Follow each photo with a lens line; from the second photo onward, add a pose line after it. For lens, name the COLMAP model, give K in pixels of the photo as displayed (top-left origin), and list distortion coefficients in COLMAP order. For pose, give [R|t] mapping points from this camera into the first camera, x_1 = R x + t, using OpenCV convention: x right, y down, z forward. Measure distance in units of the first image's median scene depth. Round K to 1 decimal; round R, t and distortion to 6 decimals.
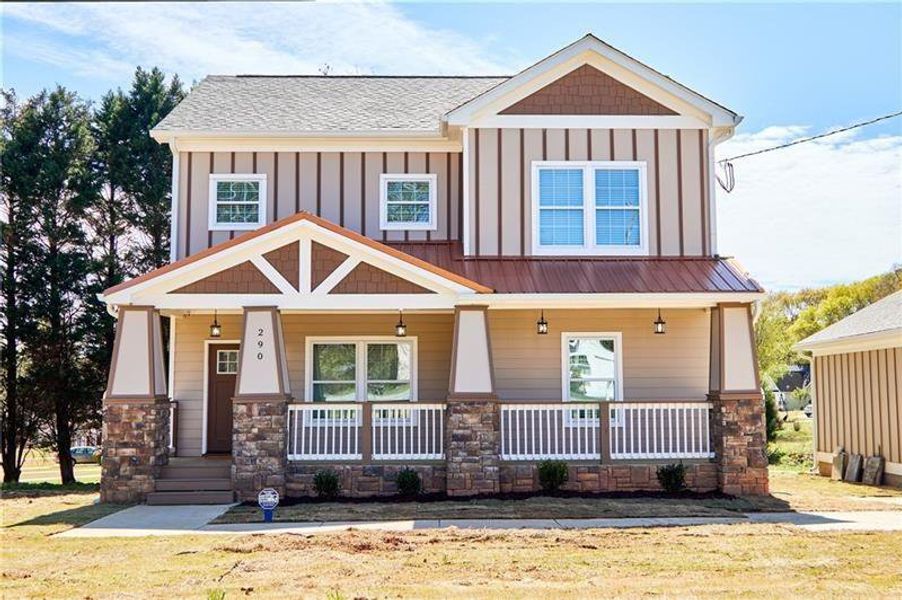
lens RADIAL K [[893.5, 0, 451.0], [0, 893.5, 300.0], [0, 0, 1]] dist [0.003920, 0.002609]
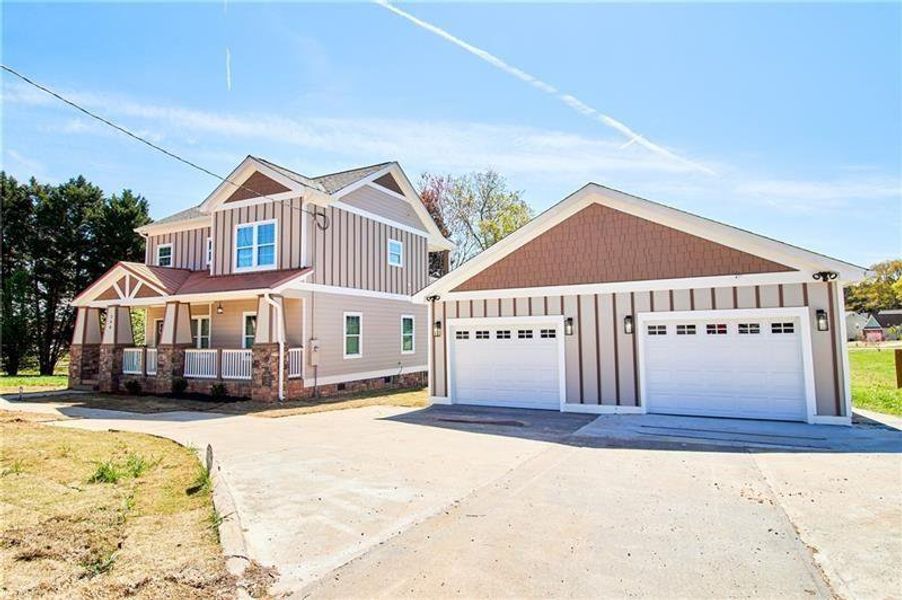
lens RADIAL K [[438.6, 0, 458.0], [0, 438.6, 300.9], [0, 0, 1]] dist [-0.001289, -0.000615]
pose [[0.916689, -0.037960, -0.397793, 1.001369], [0.047229, 0.998793, 0.013524, 0.022595], [0.396800, -0.031185, 0.917375, 0.339738]]
